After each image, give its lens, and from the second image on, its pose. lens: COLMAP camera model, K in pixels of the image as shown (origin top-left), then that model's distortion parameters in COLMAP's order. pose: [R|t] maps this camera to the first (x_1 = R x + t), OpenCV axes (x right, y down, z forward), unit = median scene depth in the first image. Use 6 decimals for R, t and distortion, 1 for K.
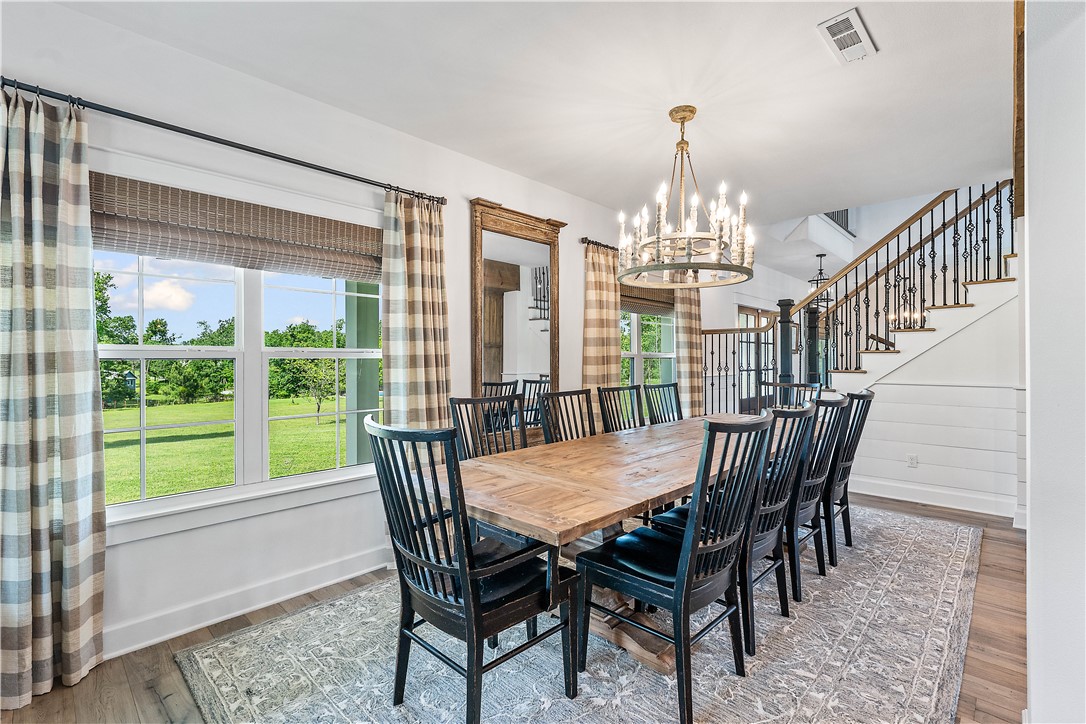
lens RADIAL K [[499.1, 0, 518.4], [0, 499.1, 360.8], [0, 0, 1]] dist [-0.005191, 0.000956]
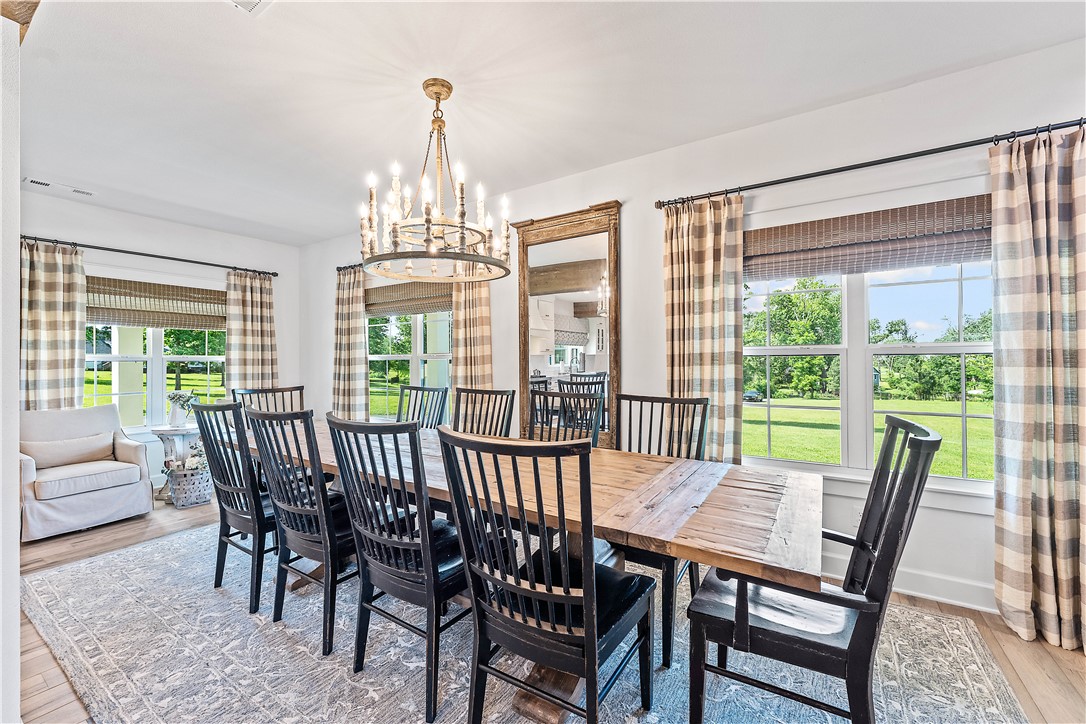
lens RADIAL K [[433.5, 0, 535.0], [0, 433.5, 361.7], [0, 0, 1]] dist [-0.006216, 0.000216]
pose [[0.196240, 0.004006, -0.980548, 1.364055], [0.004193, 0.999979, 0.004924, -0.002273], [0.980547, -0.005078, 0.196219, 1.223293]]
